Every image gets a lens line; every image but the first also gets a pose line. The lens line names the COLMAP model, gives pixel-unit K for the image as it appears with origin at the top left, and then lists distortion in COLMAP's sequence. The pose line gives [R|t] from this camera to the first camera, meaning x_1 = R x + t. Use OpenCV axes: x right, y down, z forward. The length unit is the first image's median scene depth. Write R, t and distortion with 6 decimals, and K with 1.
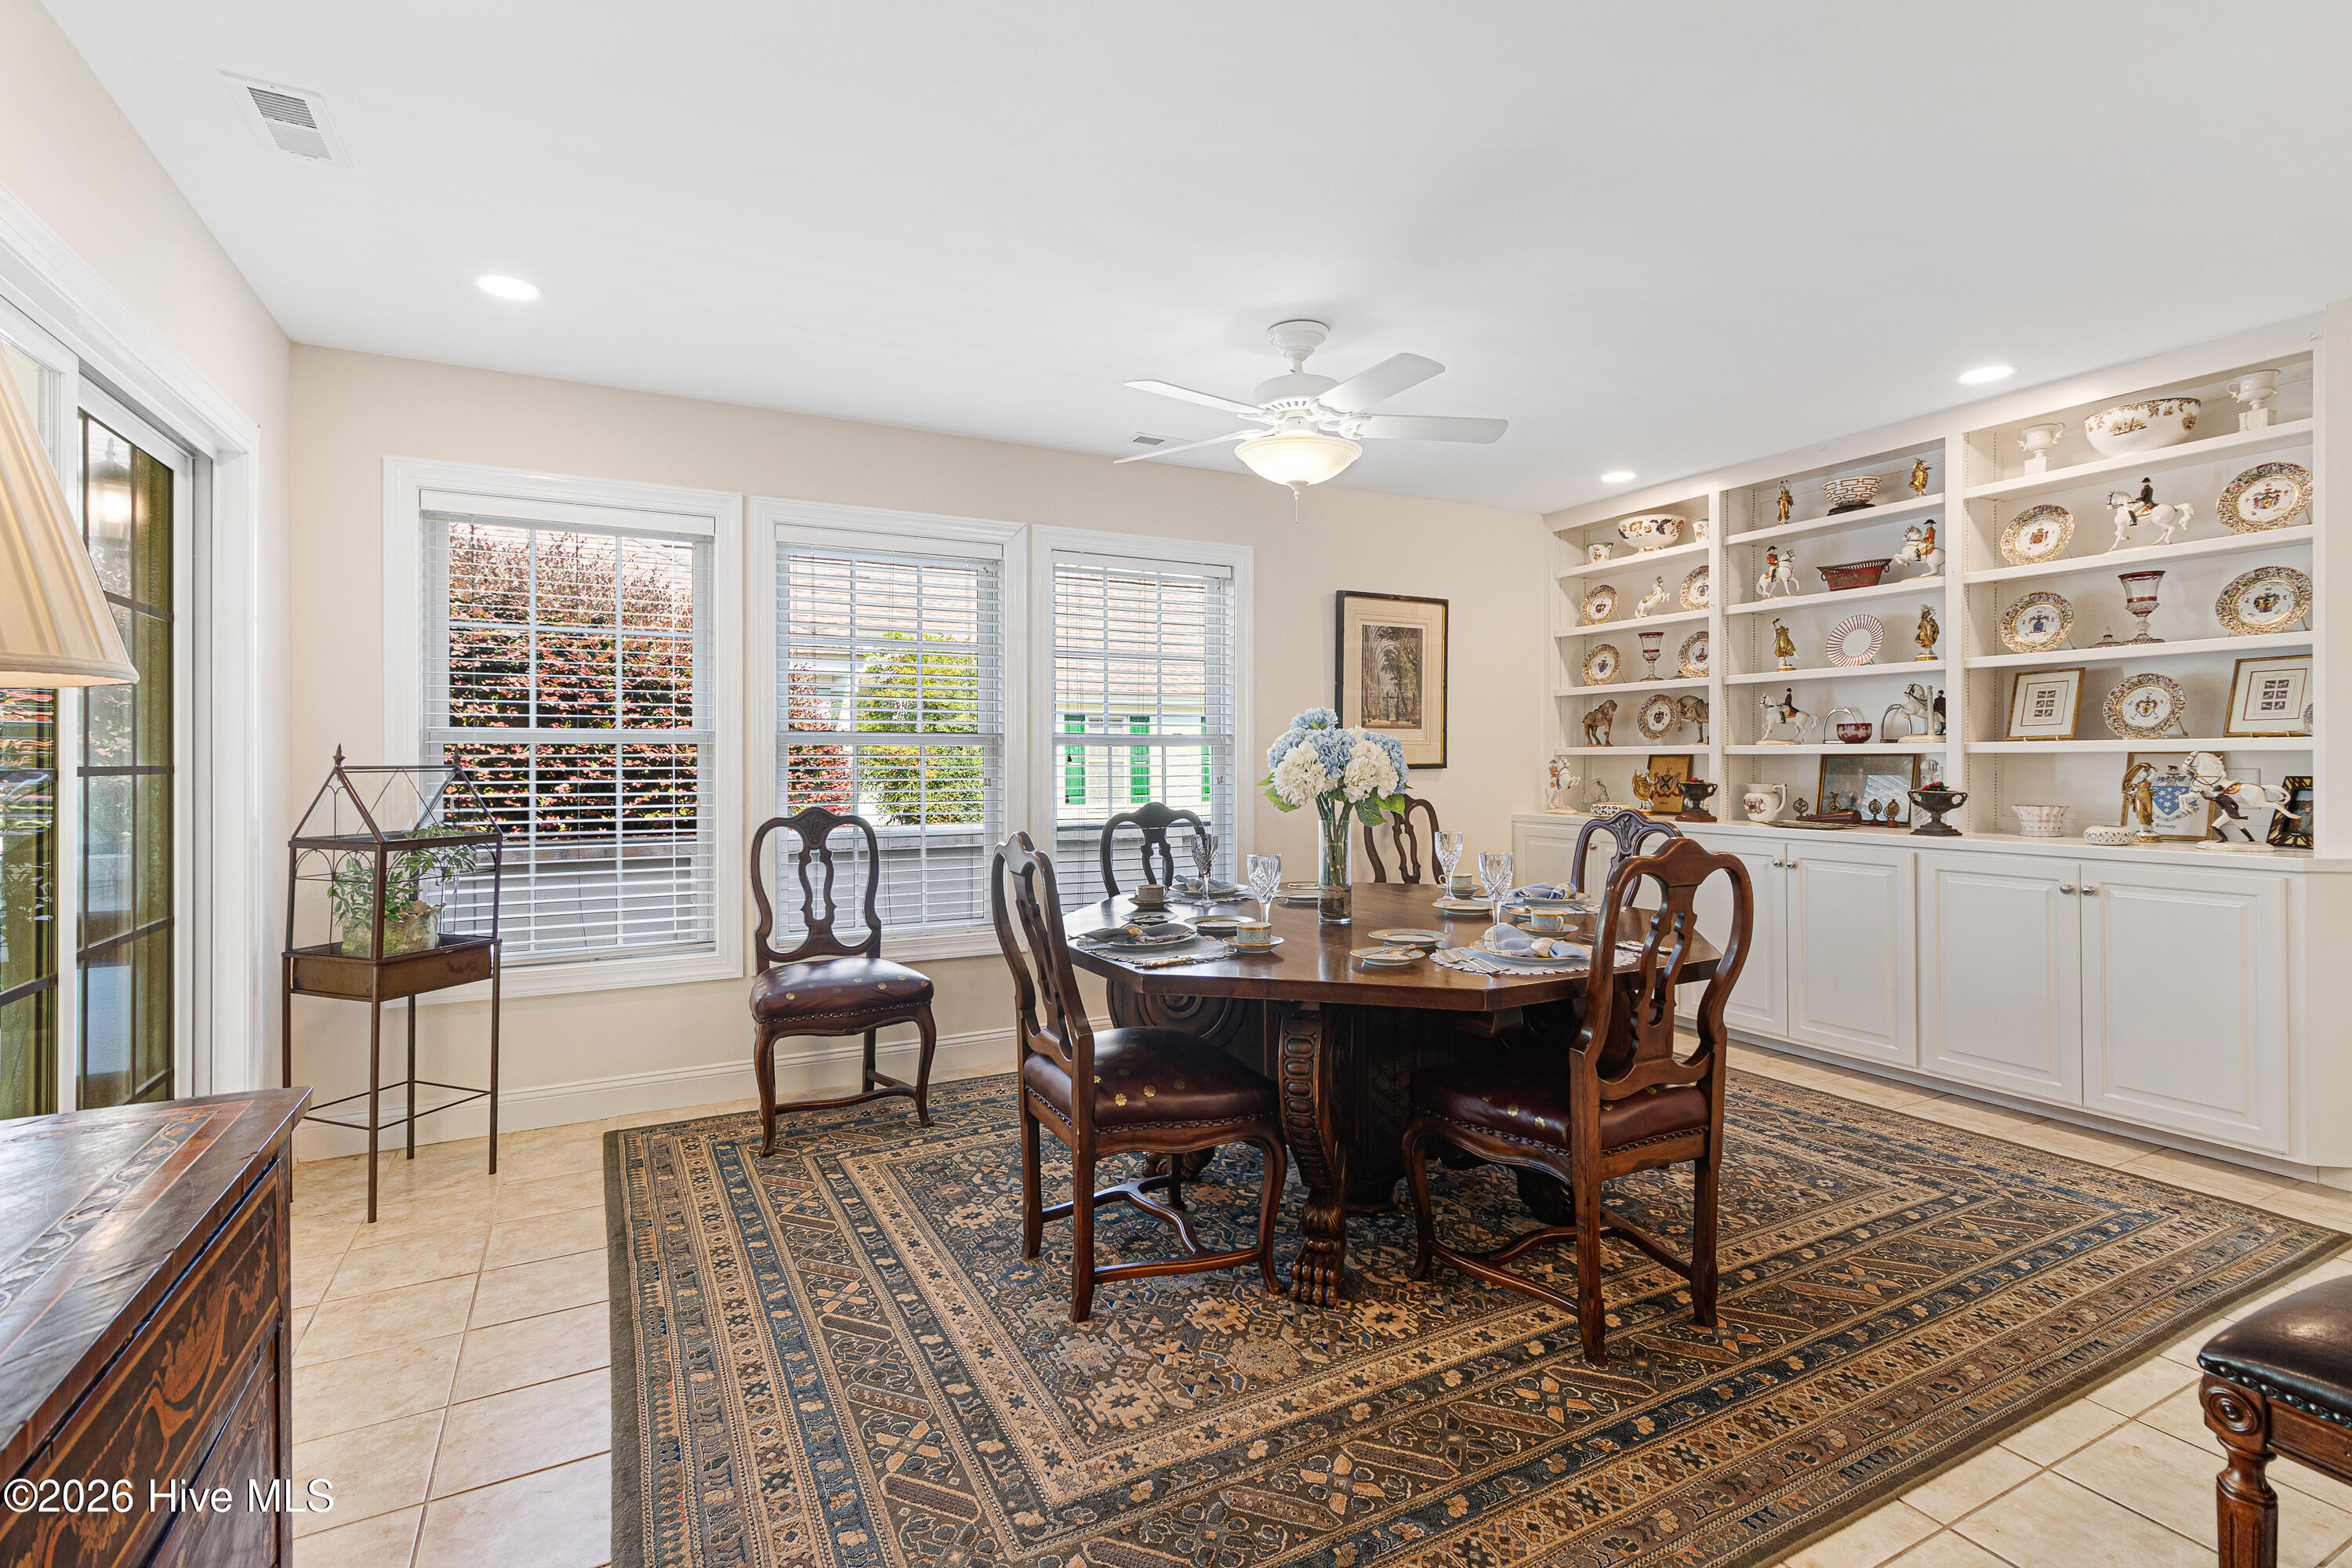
lens RADIAL K [[1090.1, 0, 1215.7], [0, 1090.1, 760.0], [0, 0, 1]] dist [-0.004797, -0.000019]
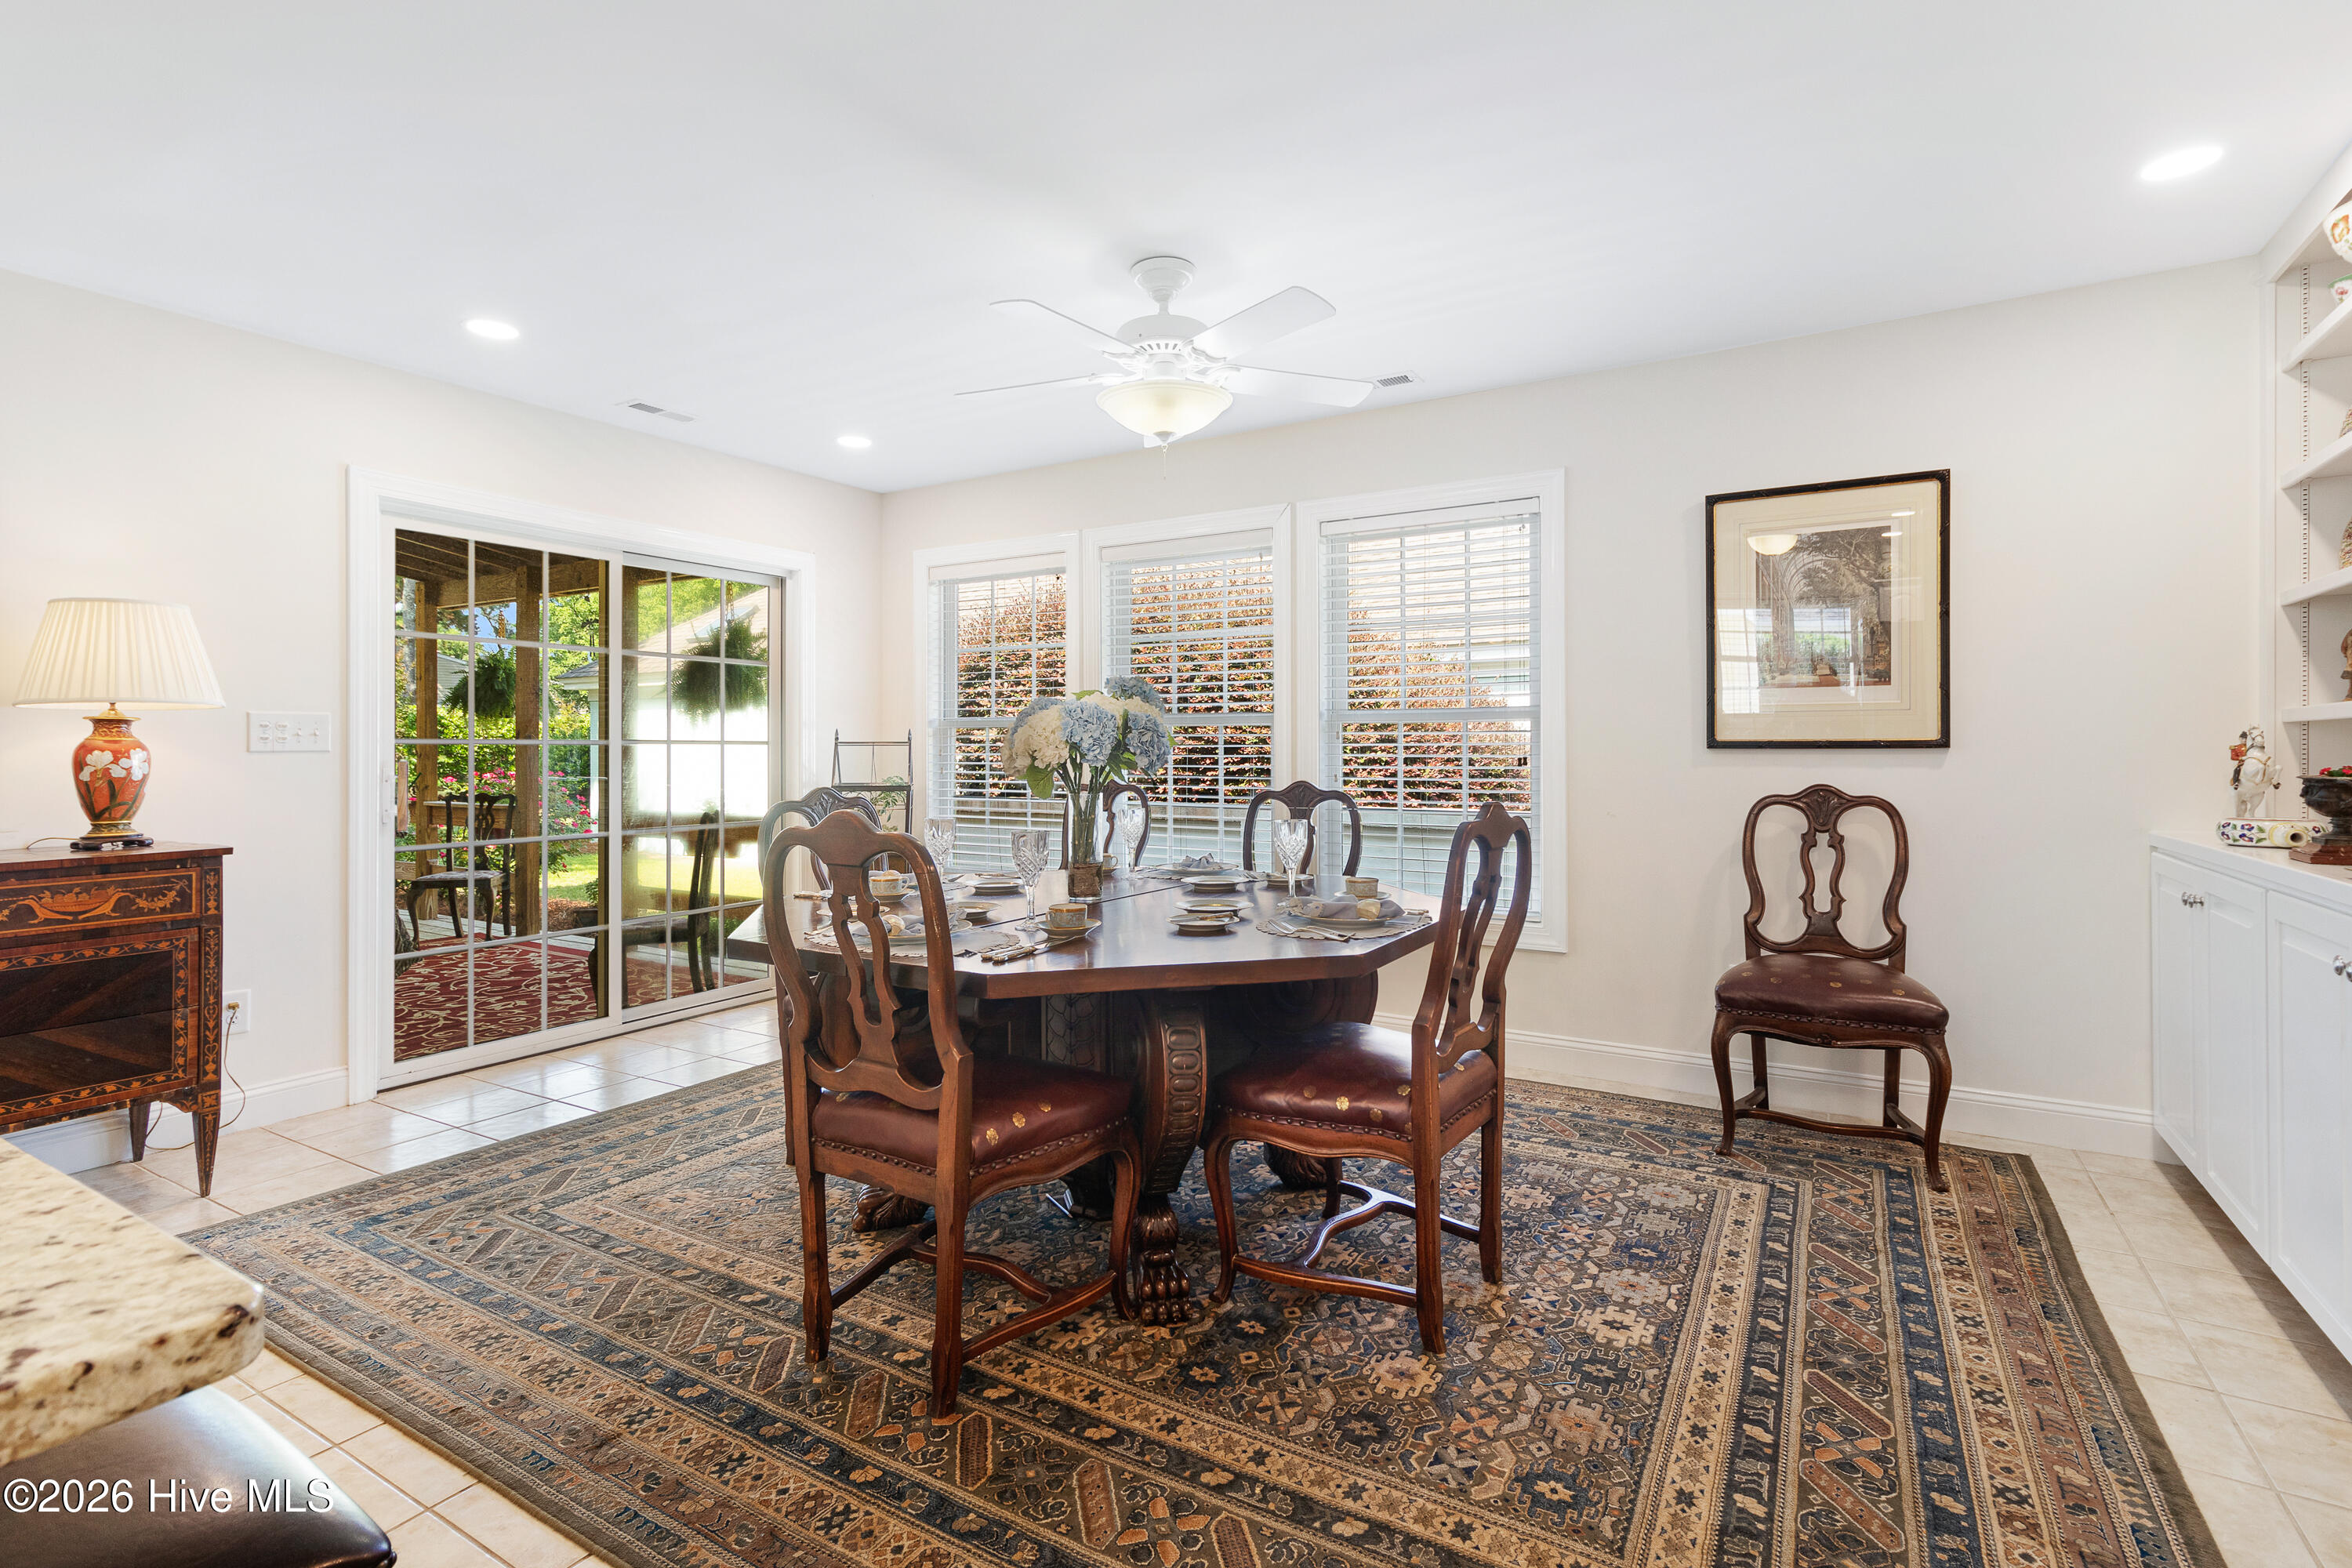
lens RADIAL K [[1137.1, 0, 1173.6], [0, 1137.1, 725.5], [0, 0, 1]] dist [0.009835, -0.000115]
pose [[0.499497, -0.011398, -0.866241, 0.665315], [0.007804, 0.999932, -0.008657, -0.002360], [0.866280, -0.002436, 0.499552, 0.363664]]
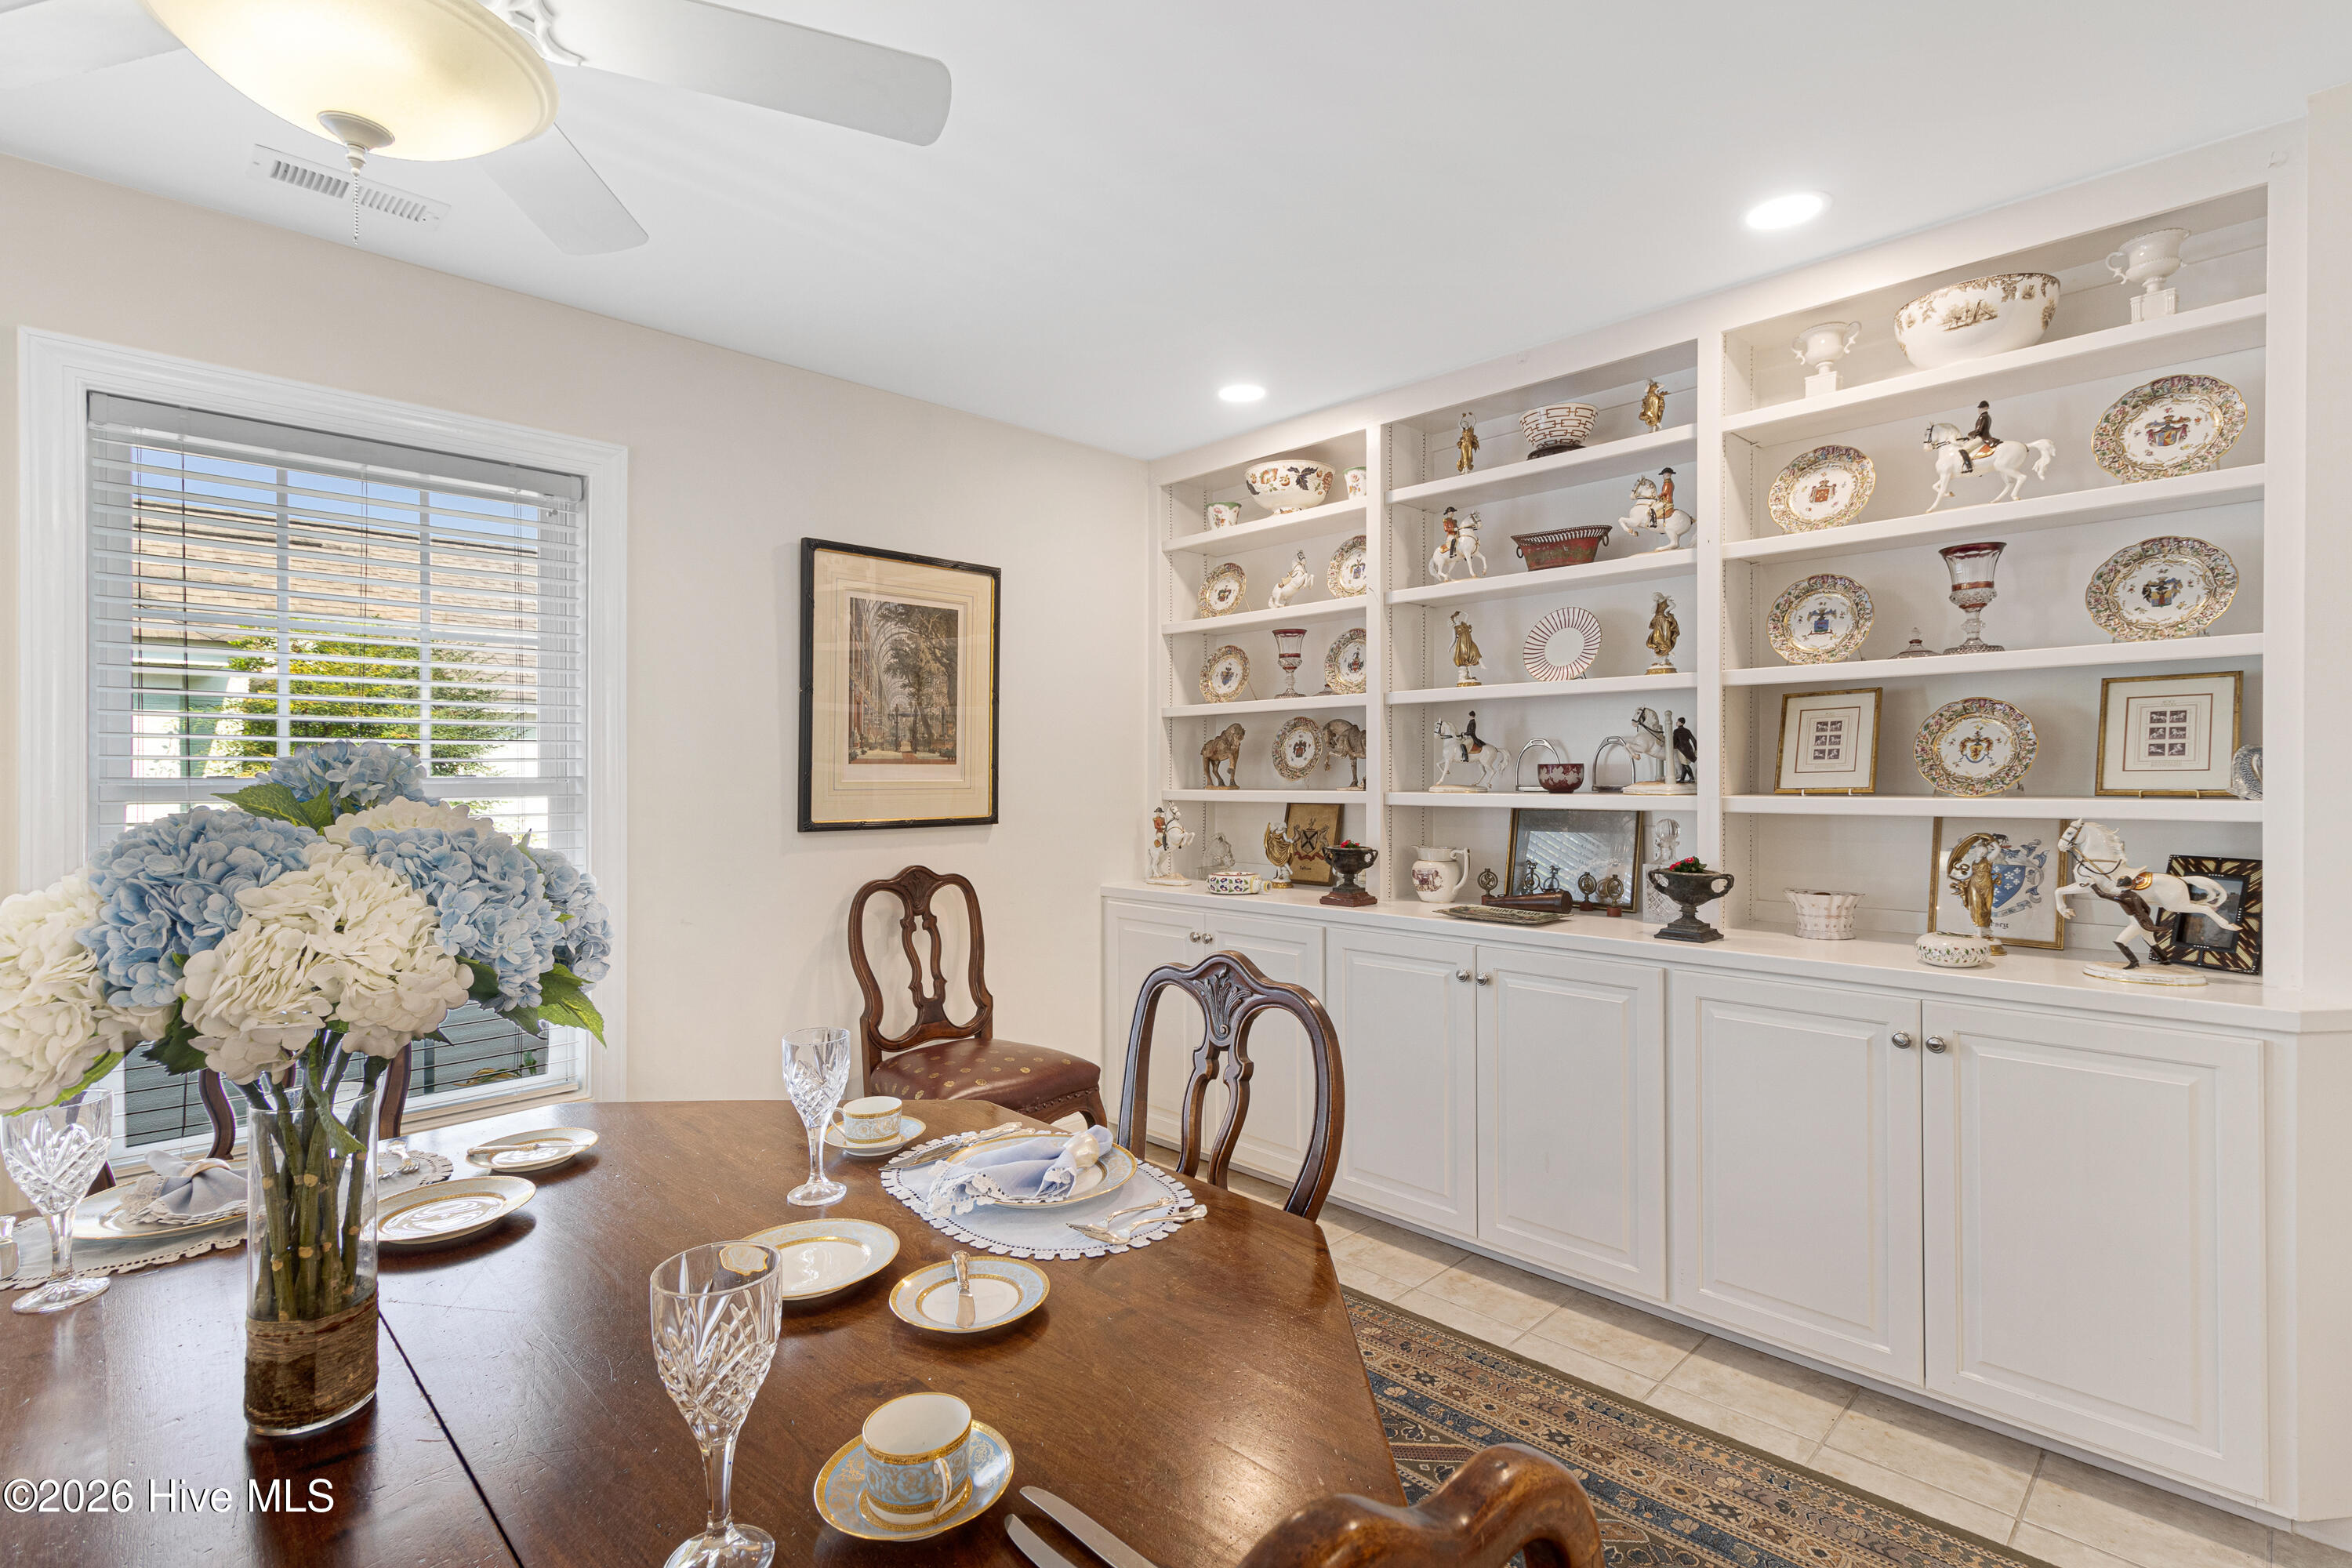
lens RADIAL K [[1096.2, 0, 1175.9], [0, 1096.2, 777.7], [0, 0, 1]] dist [0.002414, 0.000727]
pose [[0.965879, 0.001249, 0.258992, 0.171794], [-0.001375, 0.999999, 0.000305, -0.024919], [-0.258991, -0.000651, 0.965880, 0.394718]]
